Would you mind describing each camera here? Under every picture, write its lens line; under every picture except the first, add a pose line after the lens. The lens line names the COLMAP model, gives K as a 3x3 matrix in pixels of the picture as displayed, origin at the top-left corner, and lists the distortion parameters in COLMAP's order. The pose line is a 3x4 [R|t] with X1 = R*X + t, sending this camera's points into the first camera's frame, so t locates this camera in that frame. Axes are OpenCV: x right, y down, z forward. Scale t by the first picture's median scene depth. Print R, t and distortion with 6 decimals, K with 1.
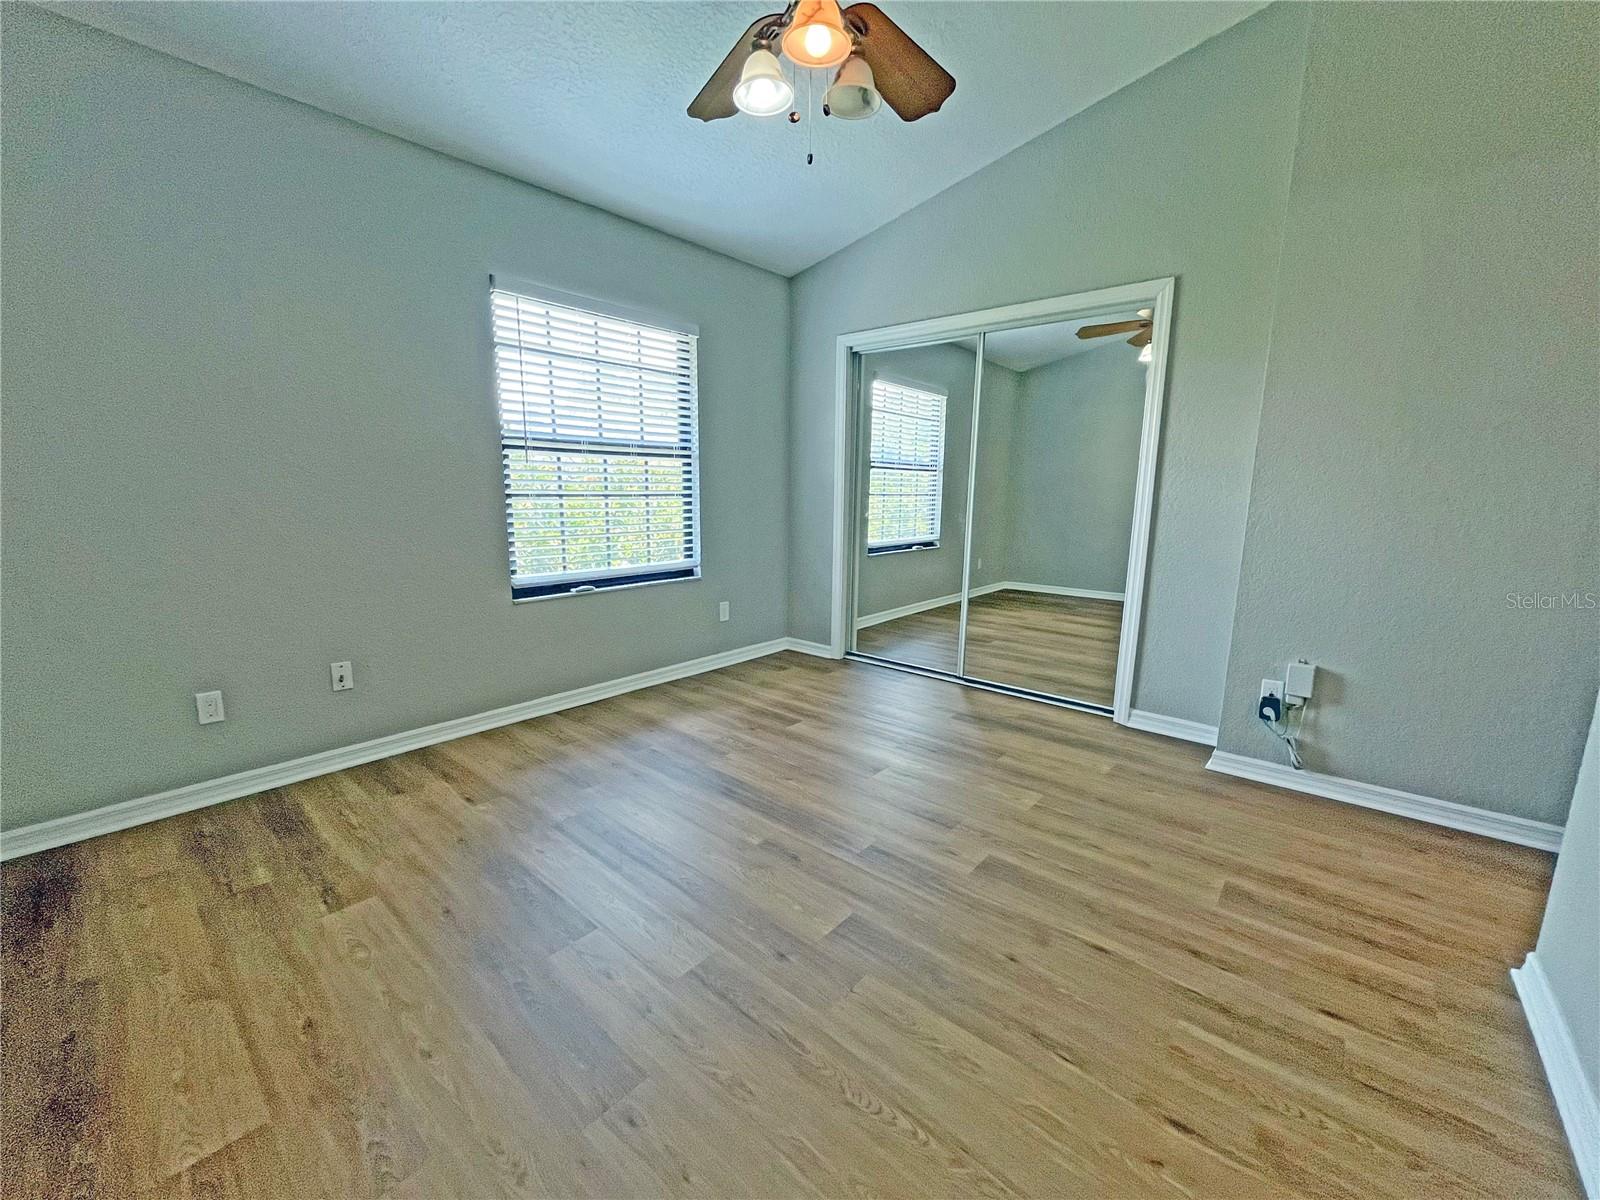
lens RADIAL K [[651.7, 0, 790.3], [0, 651.7, 617.1], [0, 0, 1]] dist [0.074321, 0.000095]
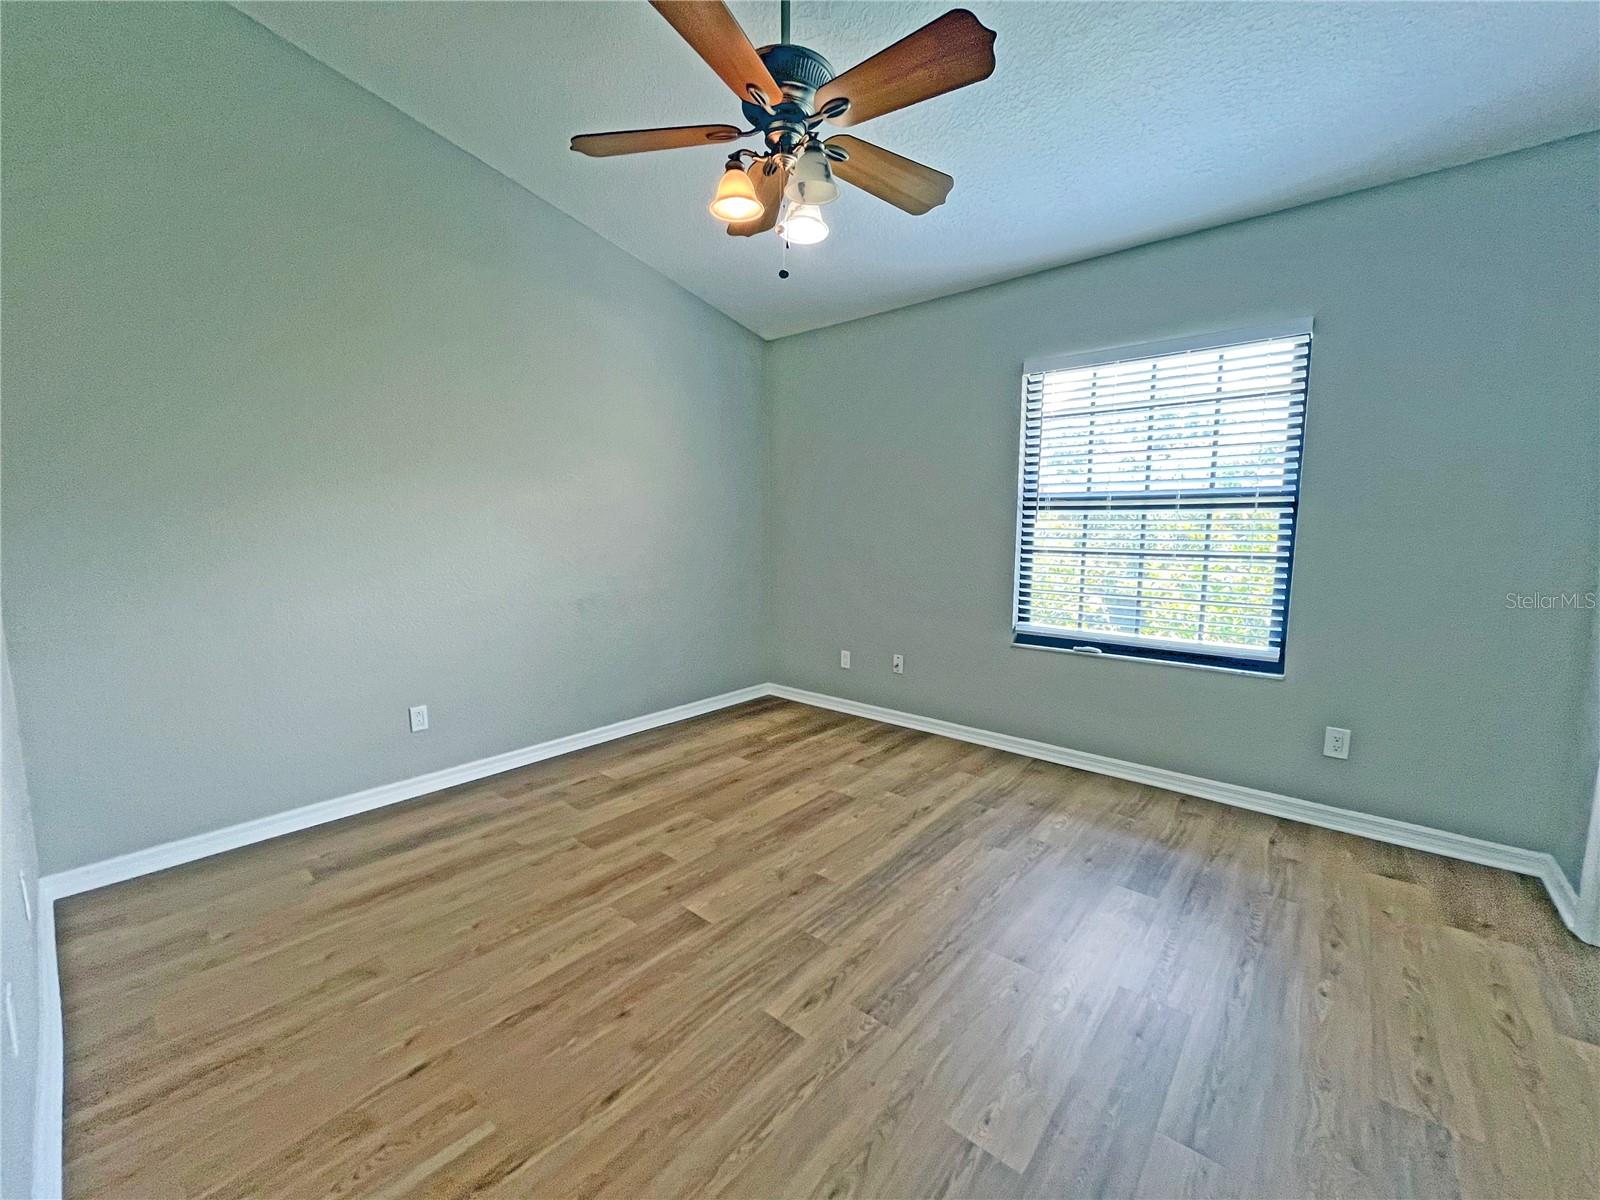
lens RADIAL K [[639.3, 0, 799.2], [0, 639.3, 605.2], [0, 0, 1]] dist [-0.001523, 0.000094]
pose [[-0.001638, 0.099353, -0.995051, 0.637262], [-0.207279, 0.973408, 0.097533, -0.114926], [0.978281, 0.206412, 0.019000, 0.590289]]
